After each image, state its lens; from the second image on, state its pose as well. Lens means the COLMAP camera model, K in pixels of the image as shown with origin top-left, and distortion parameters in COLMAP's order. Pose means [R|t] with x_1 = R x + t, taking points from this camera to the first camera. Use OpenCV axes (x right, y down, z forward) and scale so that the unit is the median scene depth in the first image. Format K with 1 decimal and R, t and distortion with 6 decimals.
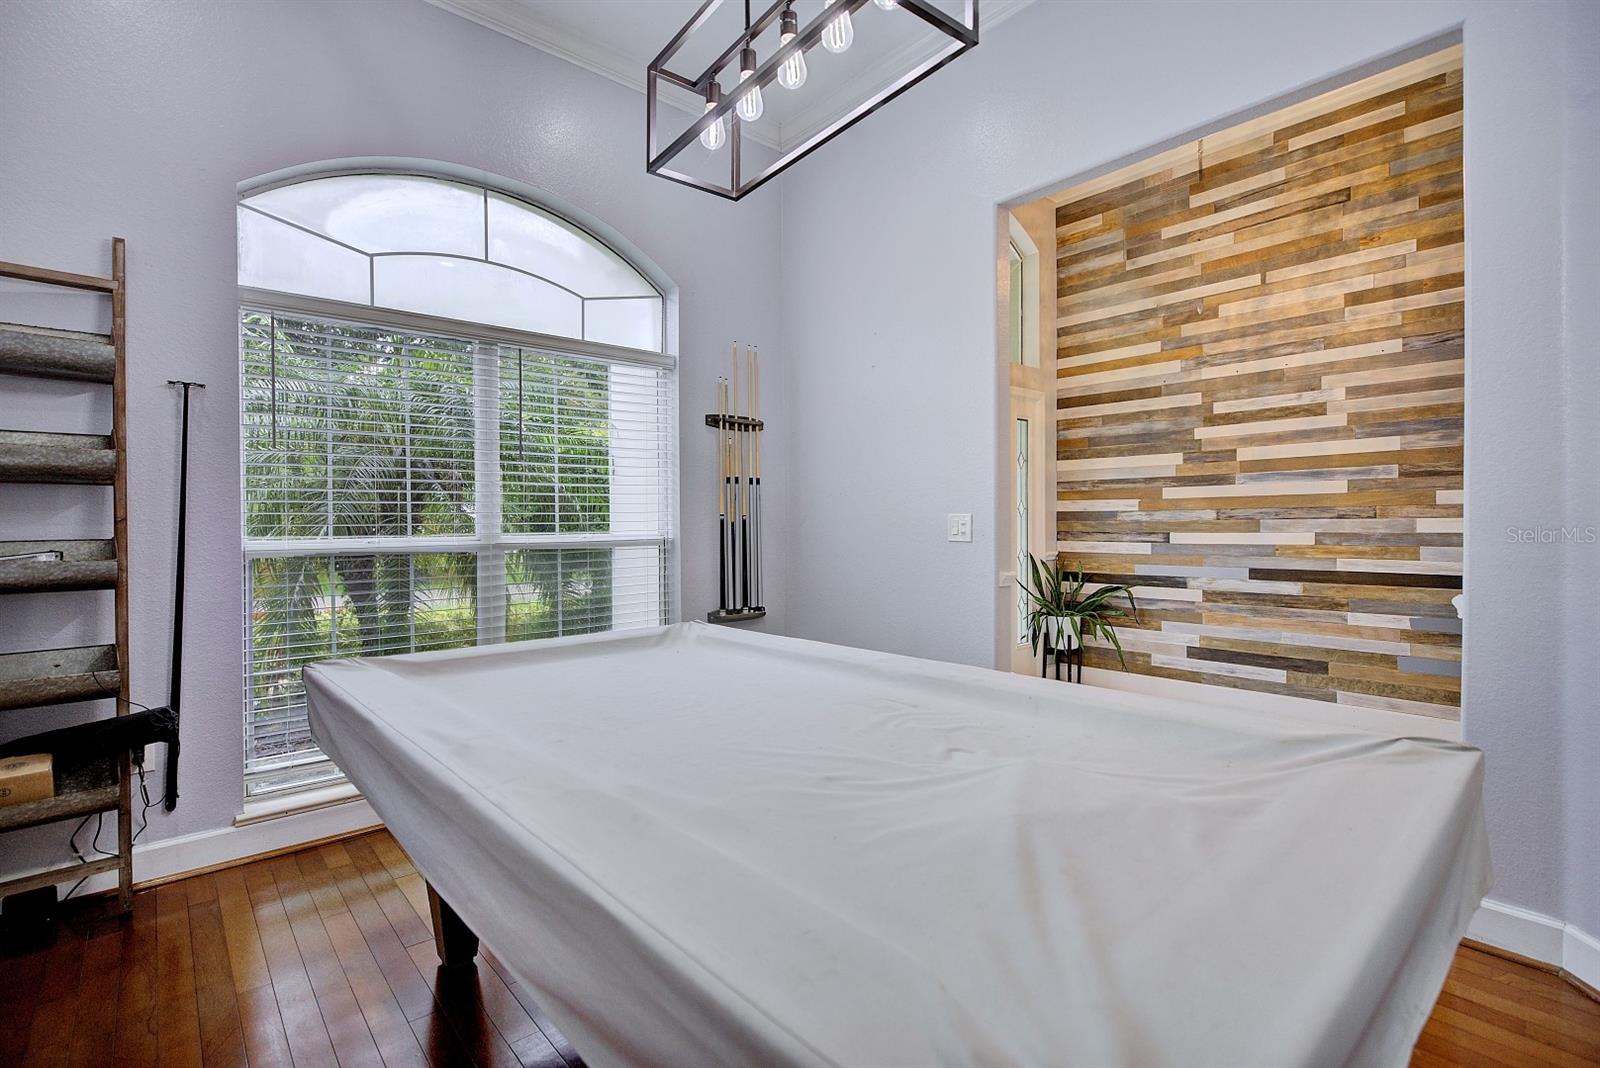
lens RADIAL K [[754.1, 0, 771.5], [0, 754.1, 527.6], [0, 0, 1]] dist [-0.003087, -0.000268]
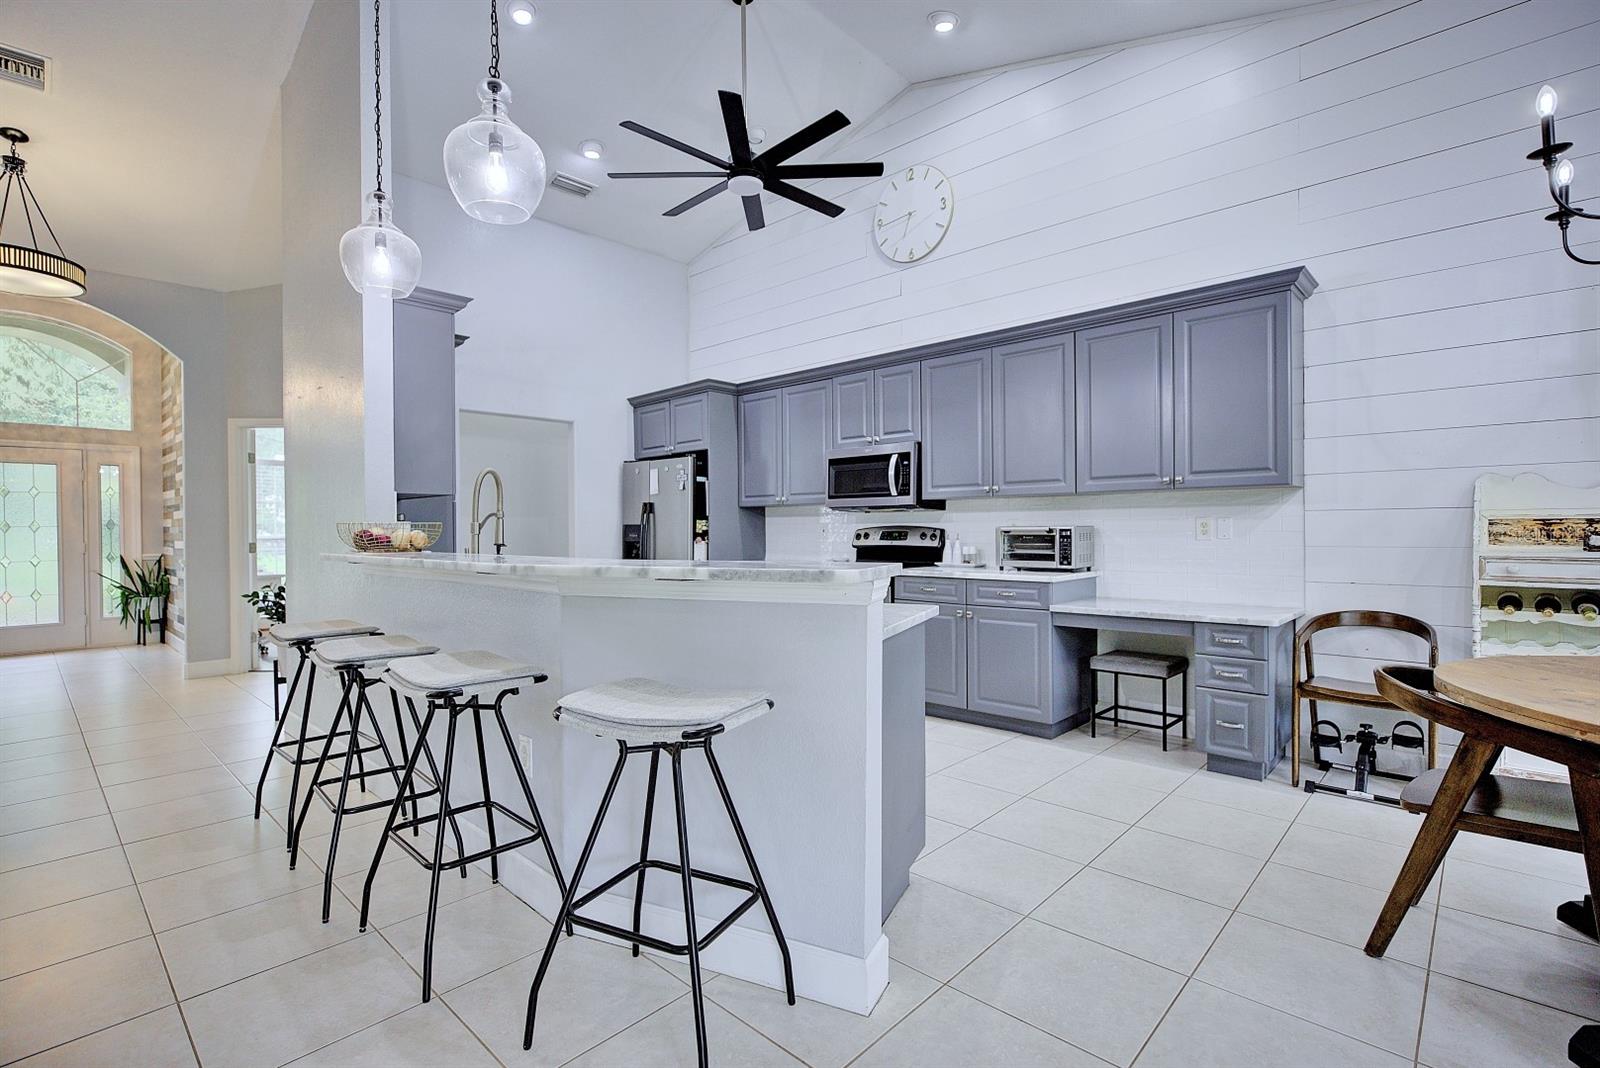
lens RADIAL K [[754.1, 0, 799.3], [0, 754.1, 532.1], [0, 0, 1]] dist [-0.003087, -0.000268]
pose [[0.992804, -0.004035, 0.119682, 1.856488], [0.004092, 0.999992, -0.000228, -0.006773], [-0.119680, 0.000716, 0.992812, -0.785615]]
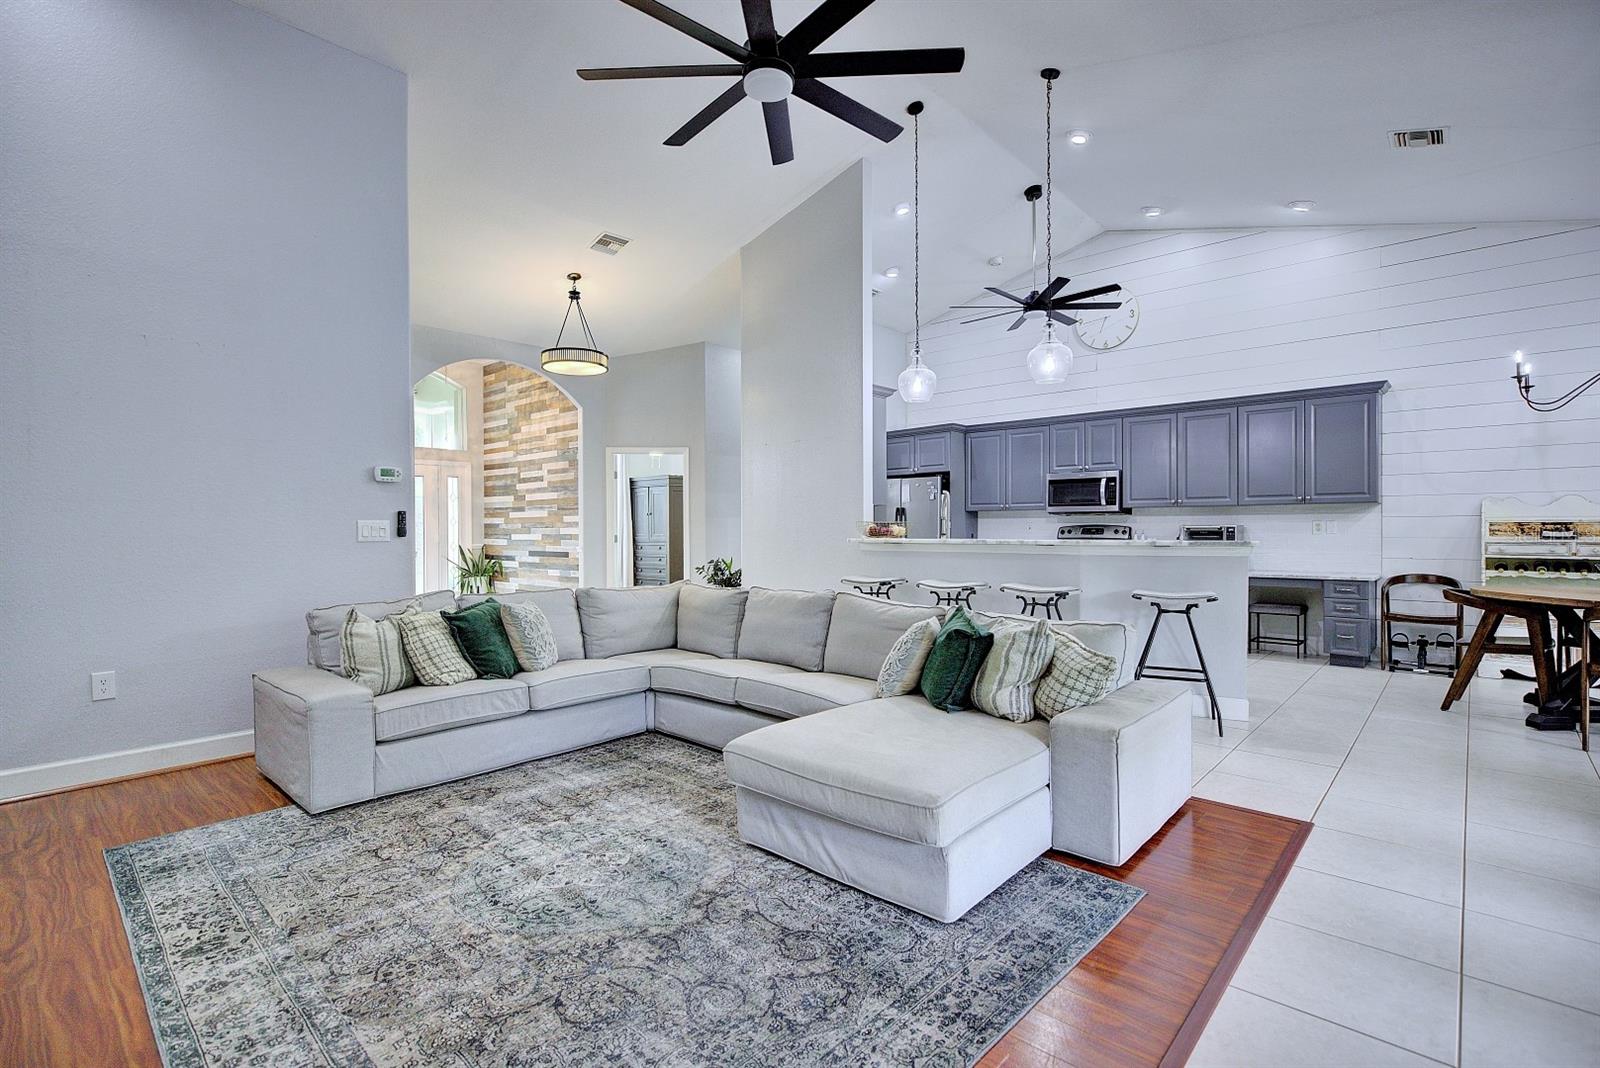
lens RADIAL K [[754.1, 0, 803.0], [0, 754.1, 530.7], [0, 0, 1]] dist [-0.003087, -0.000268]
pose [[0.990923, -0.000095, 0.134428, 1.198463], [0.000295, 0.999999, -0.001470, 0.000331], [-0.134428, 0.001496, 0.990922, -1.318415]]
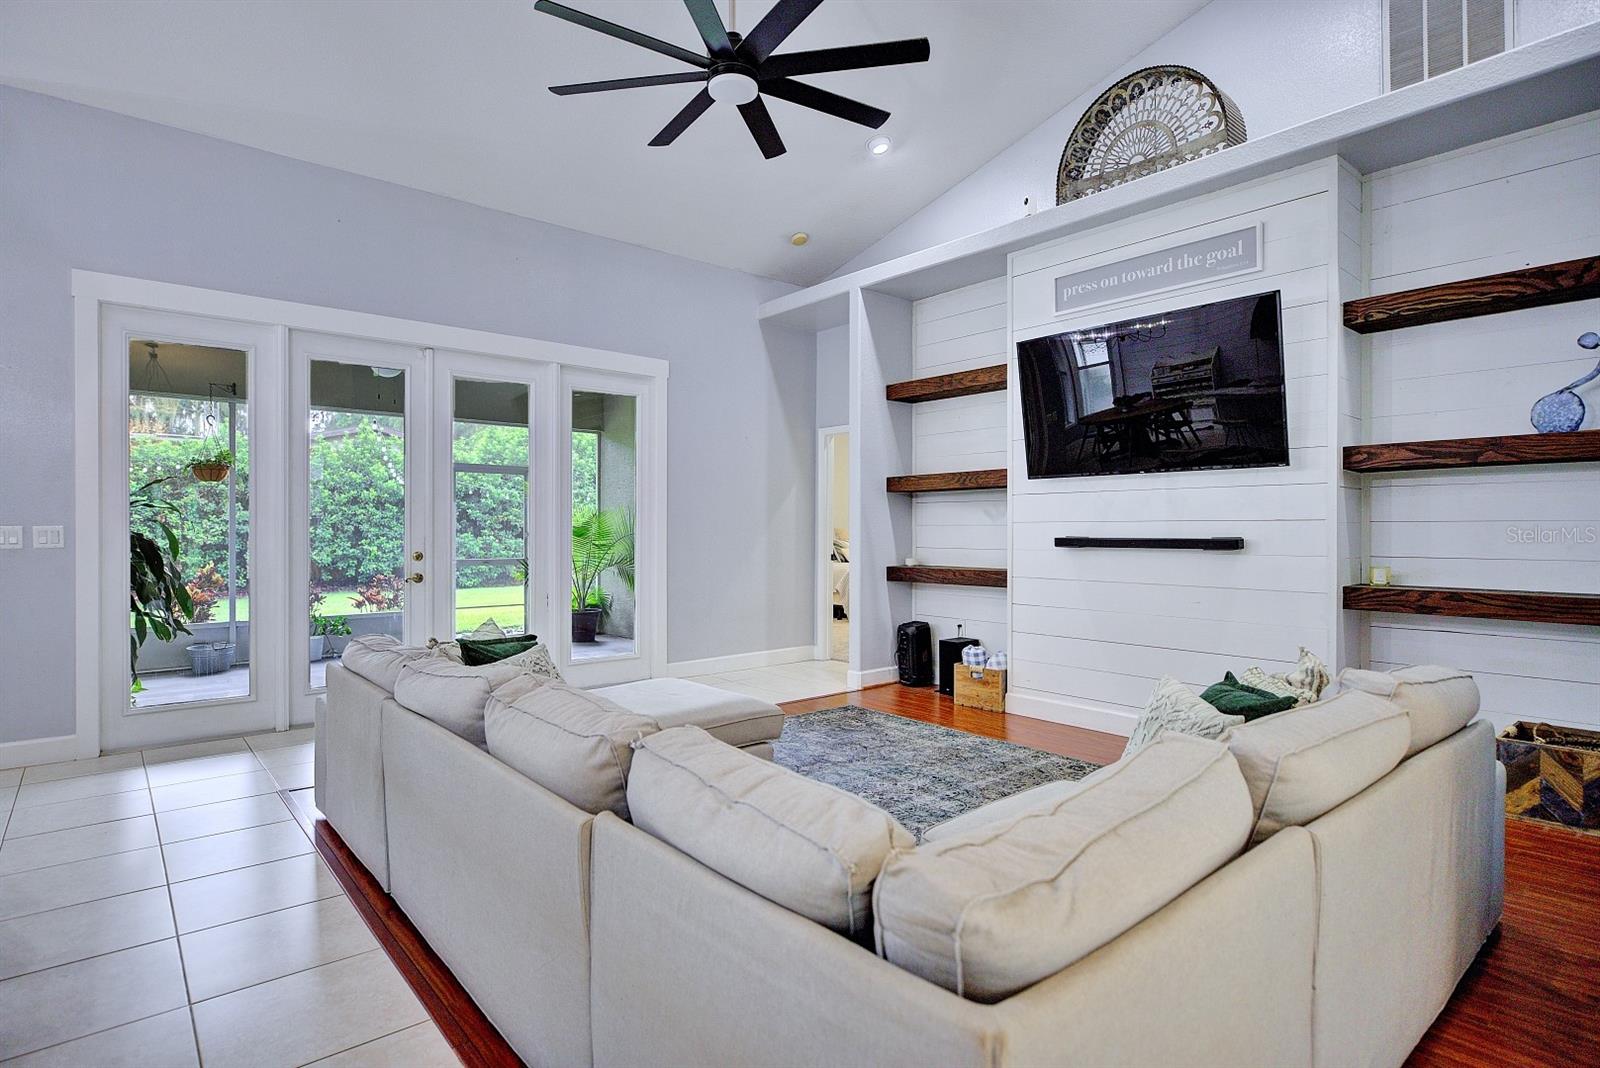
lens RADIAL K [[802.3, 0, 798.4], [0, 802.3, 538.1], [0, 0, 1]] dist [-0.011653, 0.001047]
pose [[-0.999984, 0.003809, -0.004186, 1.205573], [0.003746, 0.999883, 0.014849, -0.011266], [0.004242, 0.014833, -0.999881, 0.170013]]
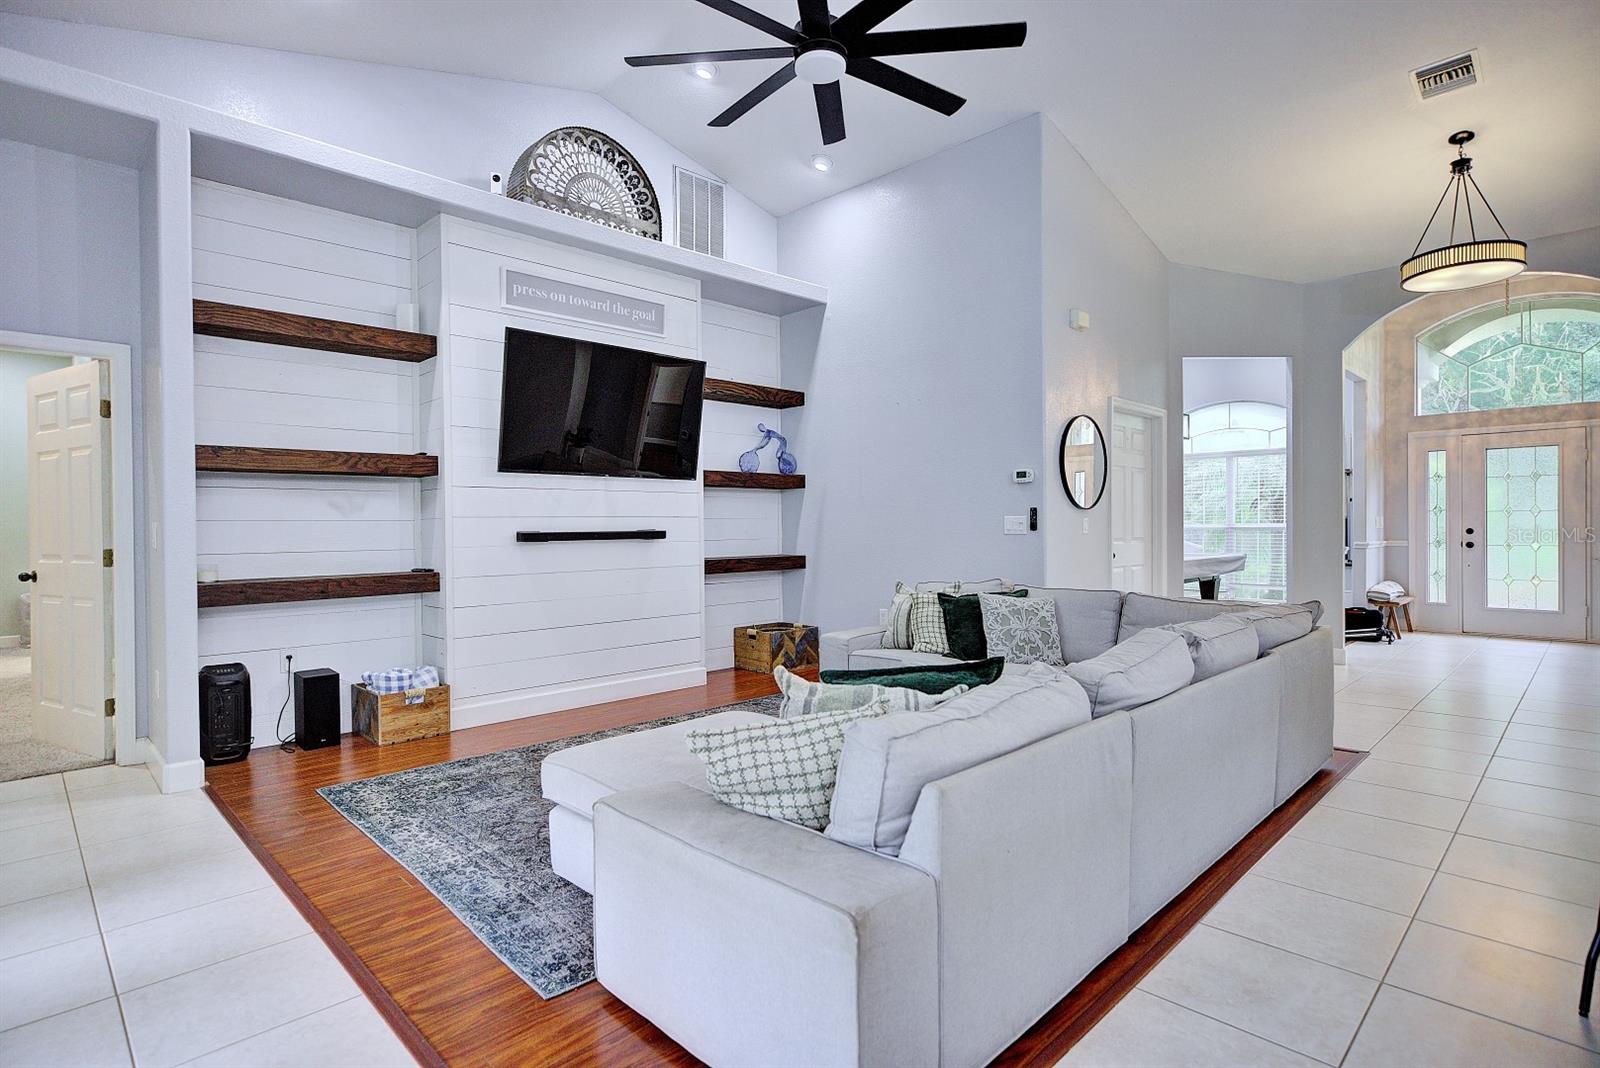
lens RADIAL K [[802.3, 0, 786.8], [0, 802.3, 538.6], [0, 0, 1]] dist [-0.011653, 0.001047]
pose [[0.067952, 0.021098, -0.997465, 2.005040], [0.003593, 0.999765, 0.021391, -0.008012], [0.997682, -0.005038, 0.067860, -0.678783]]
